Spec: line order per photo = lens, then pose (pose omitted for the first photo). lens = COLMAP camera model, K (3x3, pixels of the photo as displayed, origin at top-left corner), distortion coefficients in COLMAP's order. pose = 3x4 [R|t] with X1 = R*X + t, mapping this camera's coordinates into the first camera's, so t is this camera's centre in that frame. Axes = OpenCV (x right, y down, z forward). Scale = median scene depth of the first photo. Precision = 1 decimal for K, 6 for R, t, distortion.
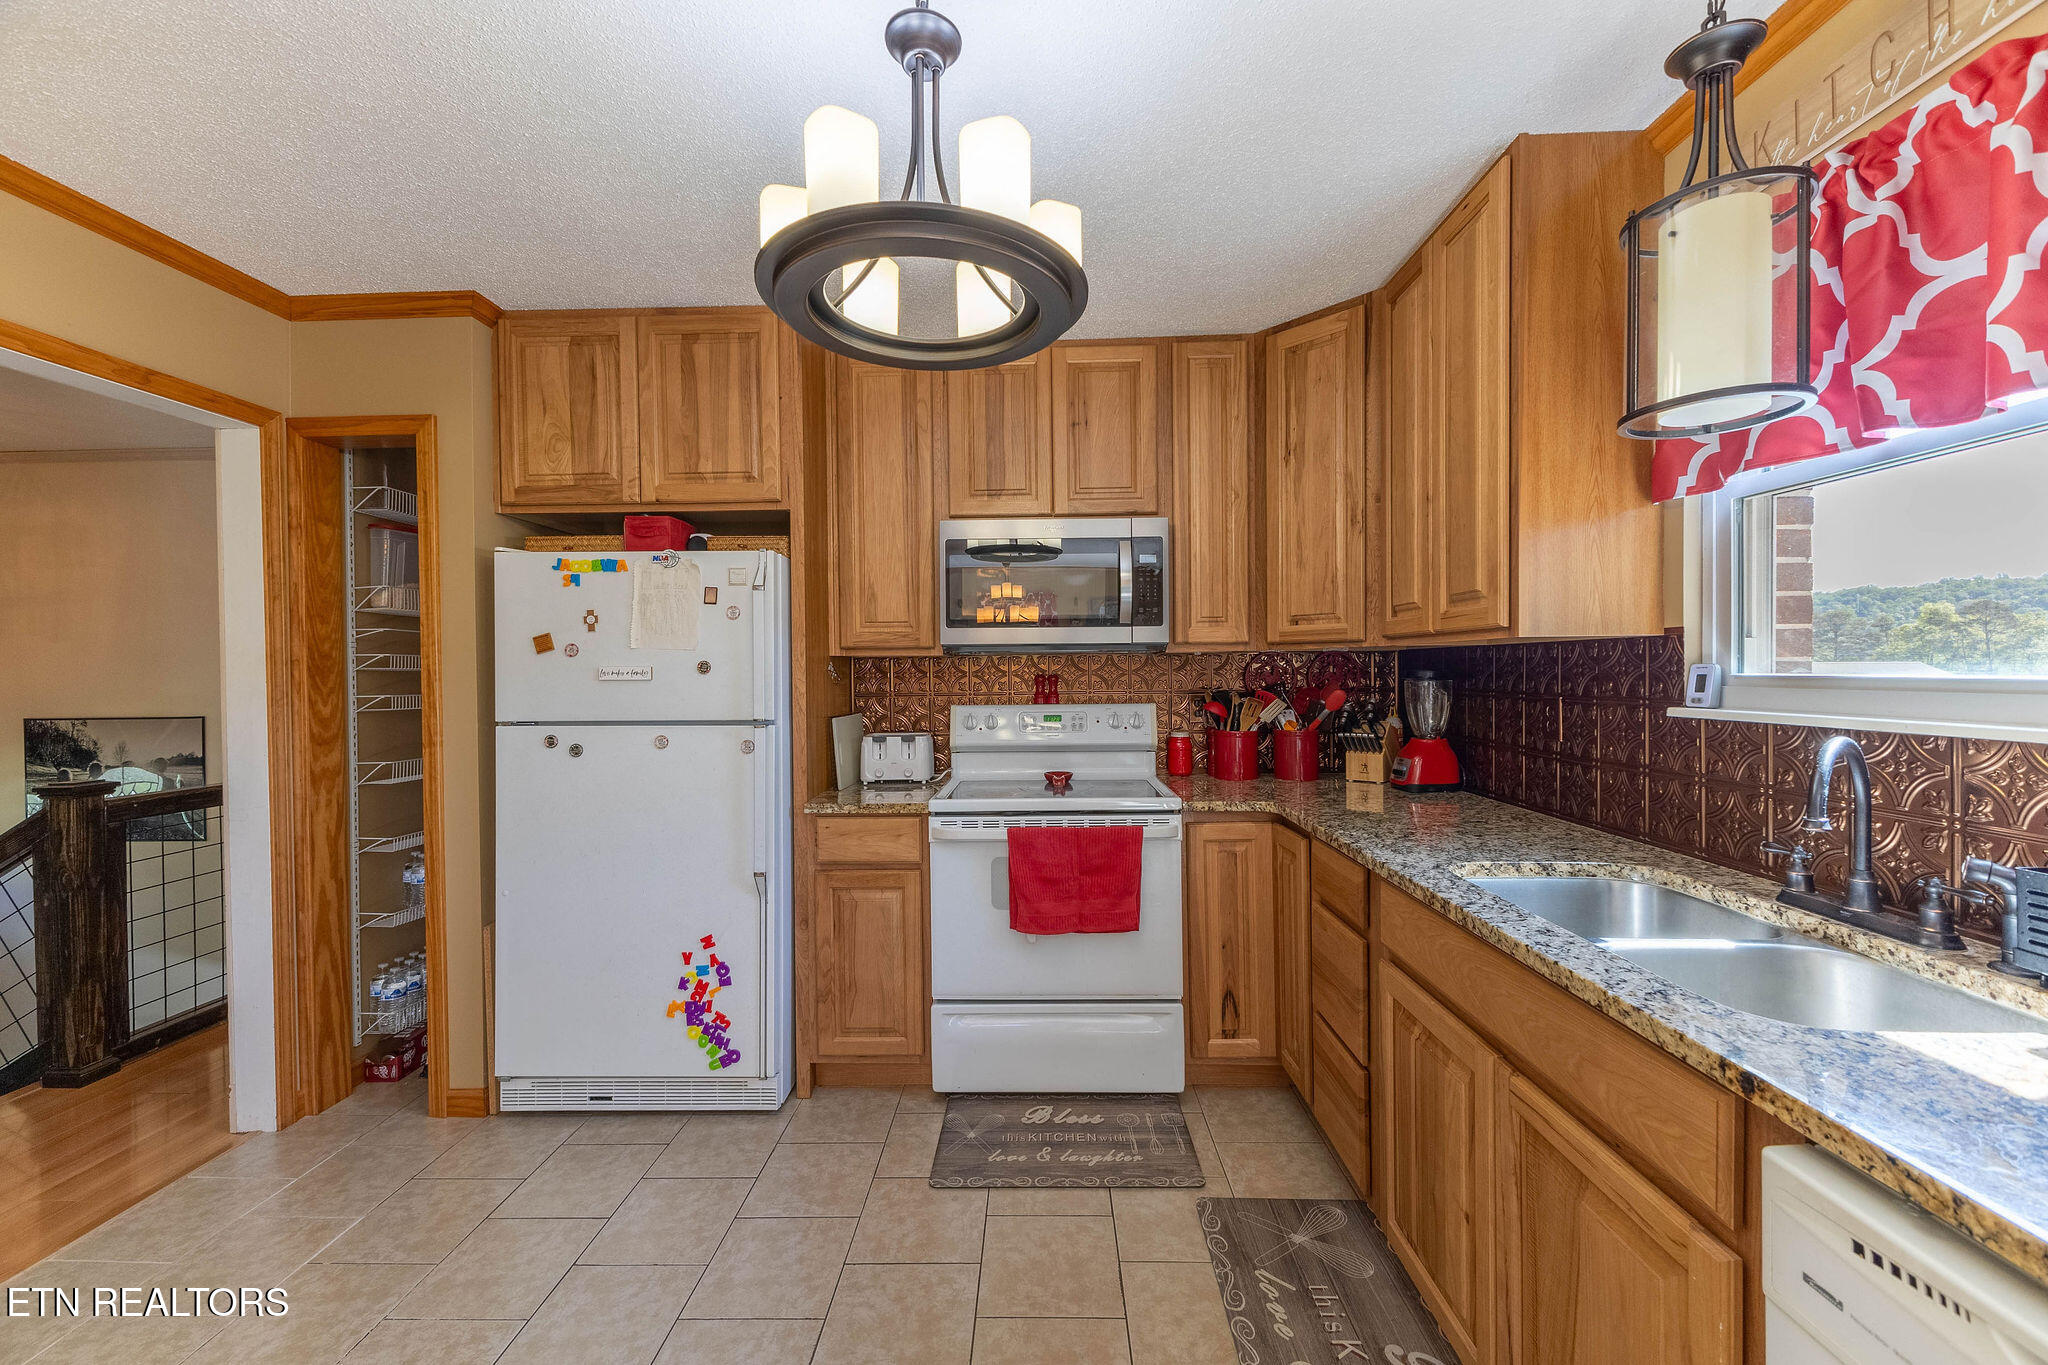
lens RADIAL K [[804.2, 0, 1024.4], [0, 804.2, 680.1], [0, 0, 1]] dist [0.013991, -0.003855]
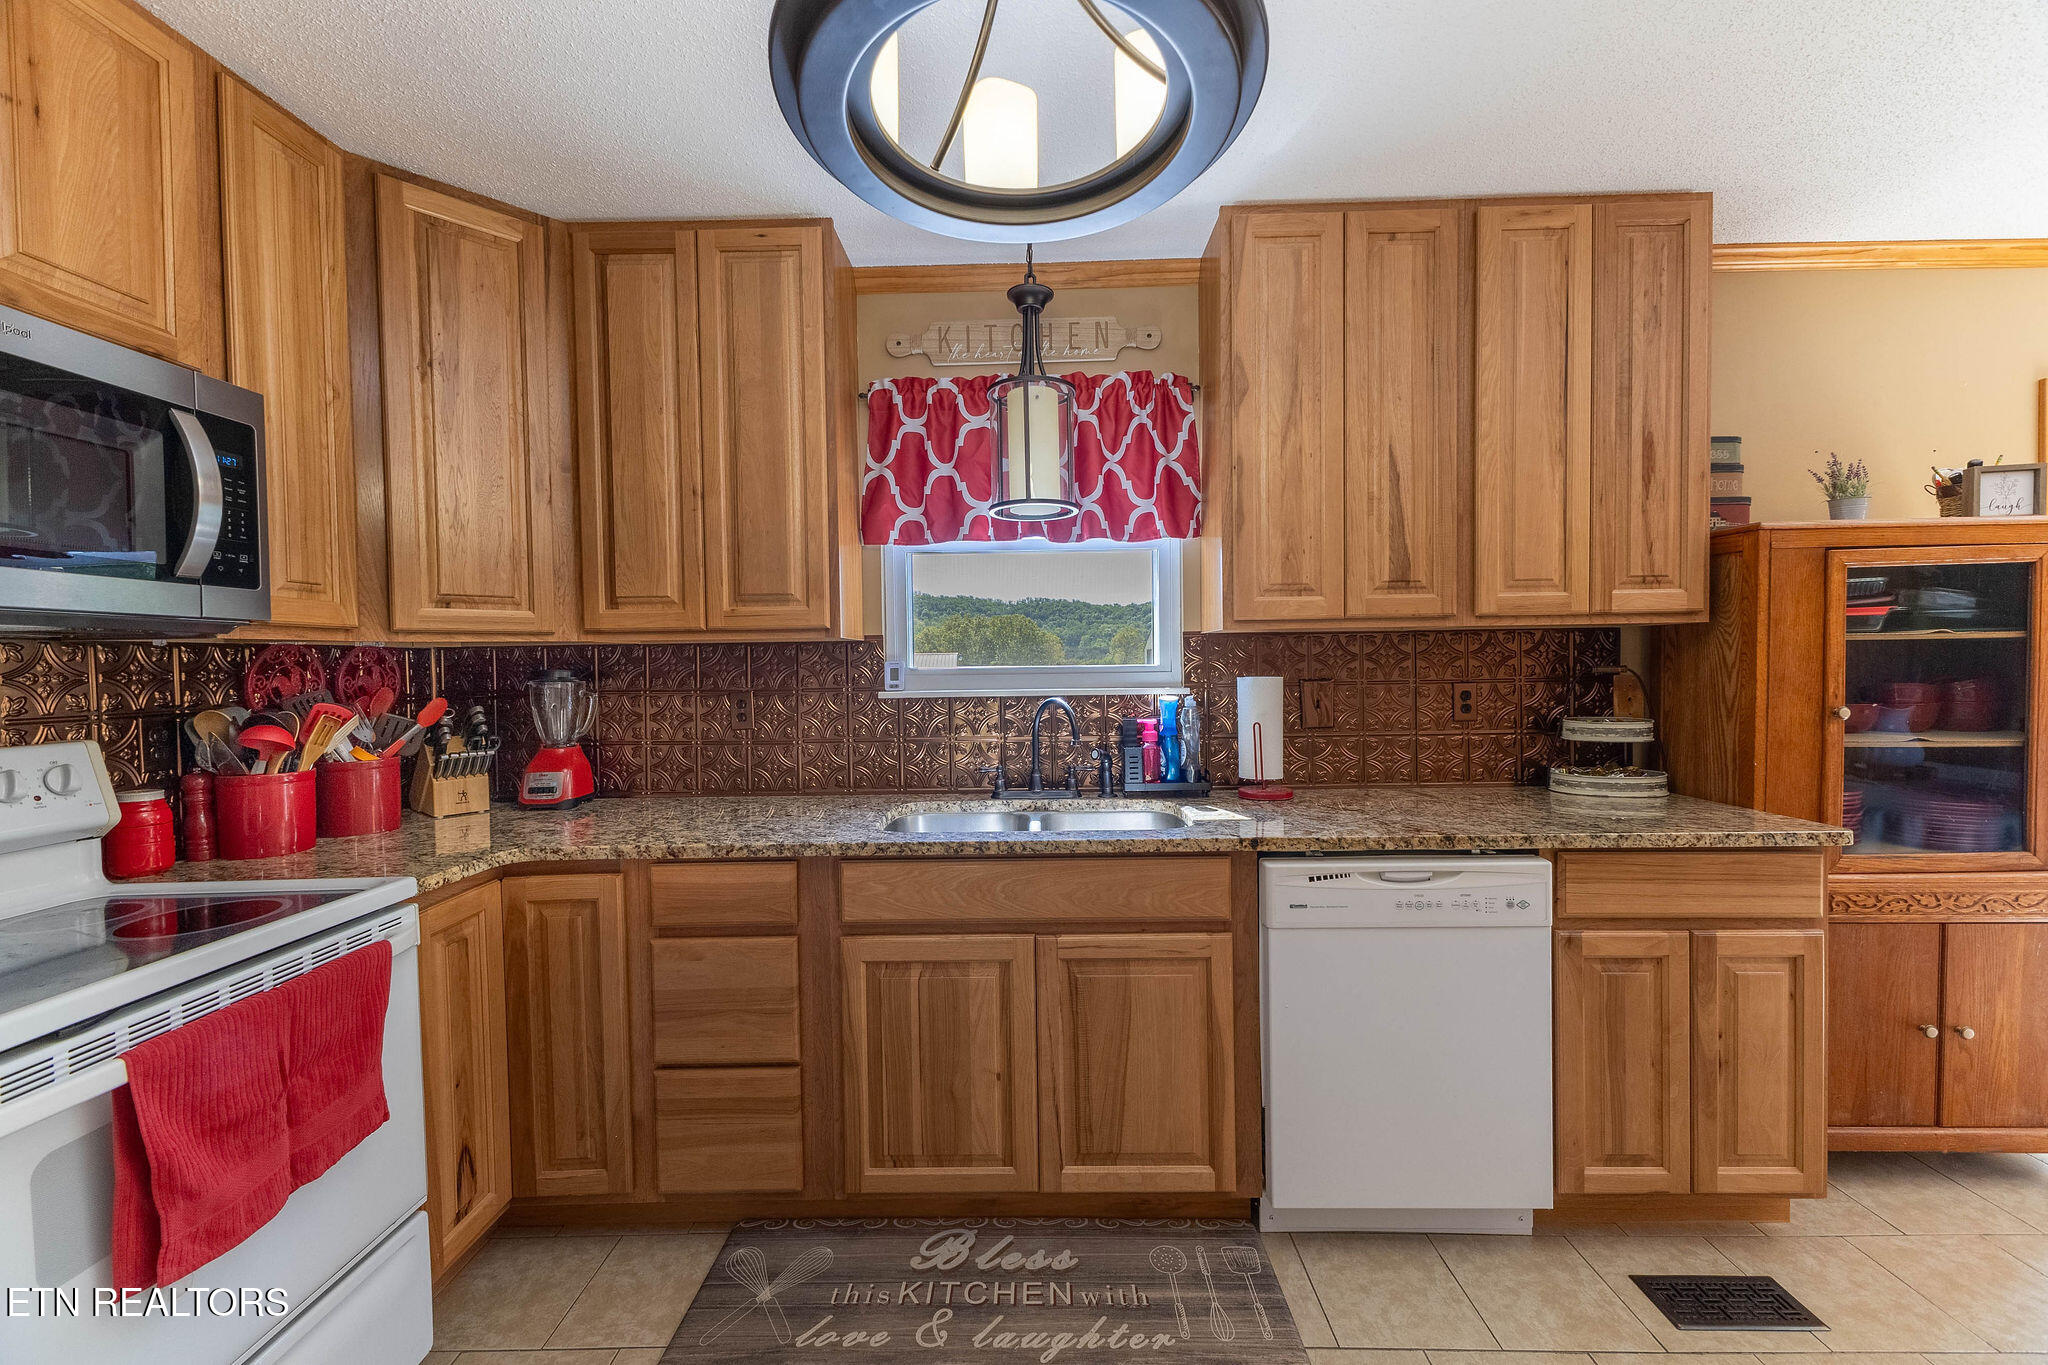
lens RADIAL K [[804.2, 0, 1024.4], [0, 804.2, 680.1], [0, 0, 1]] dist [0.013991, -0.003855]
pose [[-0.009729, -0.012045, 0.999880, -0.421638], [0.027431, 0.999548, 0.012308, 0.001917], [-0.999576, 0.027547, -0.009394, 0.529592]]
